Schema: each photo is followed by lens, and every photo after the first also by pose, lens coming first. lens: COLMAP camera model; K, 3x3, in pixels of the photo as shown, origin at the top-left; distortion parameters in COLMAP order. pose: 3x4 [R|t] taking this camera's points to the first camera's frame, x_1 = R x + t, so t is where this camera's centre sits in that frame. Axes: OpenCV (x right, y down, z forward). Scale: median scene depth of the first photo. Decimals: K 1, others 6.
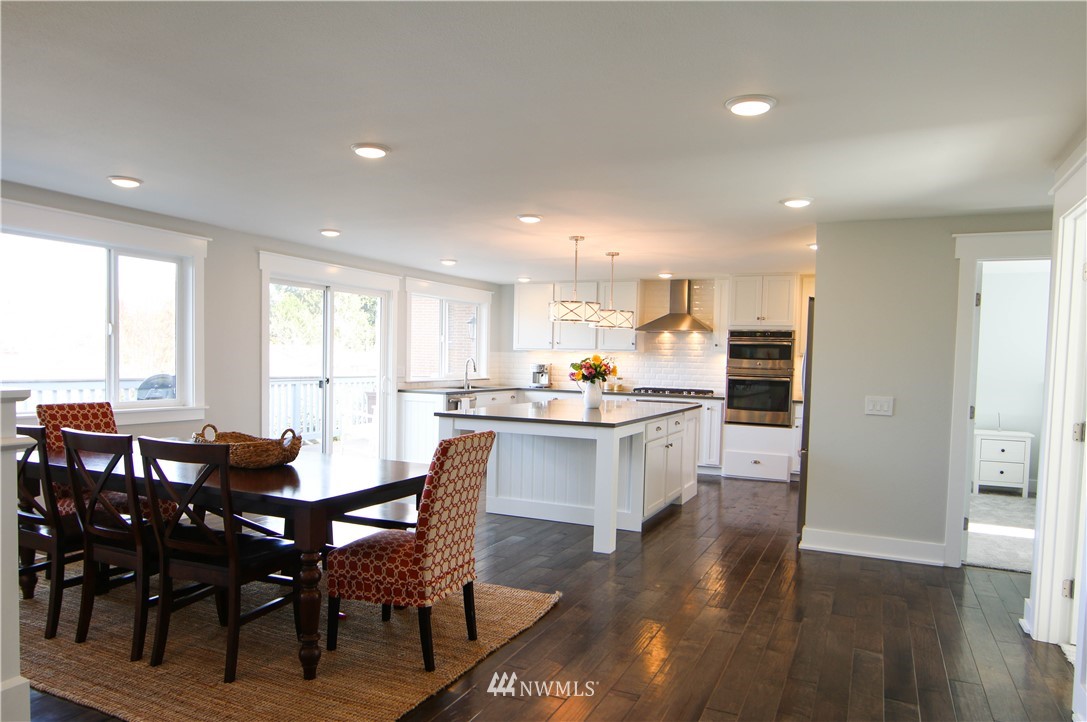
lens RADIAL K [[688.9, 0, 547.0], [0, 688.9, 367.1], [0, 0, 1]] dist [-0.017043, 0.005359]
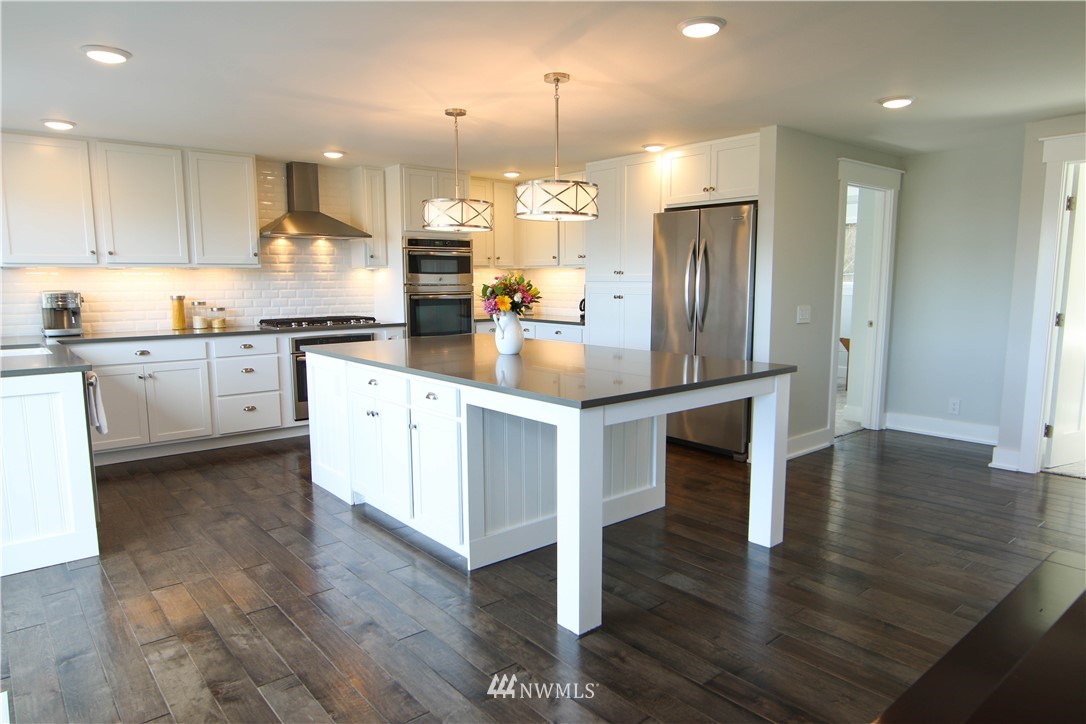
lens RADIAL K [[688.3, 0, 544.9], [0, 688.3, 364.5], [0, 0, 1]] dist [-0.017043, 0.005359]
pose [[0.408203, -0.133764, 0.903038, -0.396877], [0.033747, 0.990742, 0.131500, -0.006995], [-0.912267, -0.023204, 0.408938, 0.524260]]
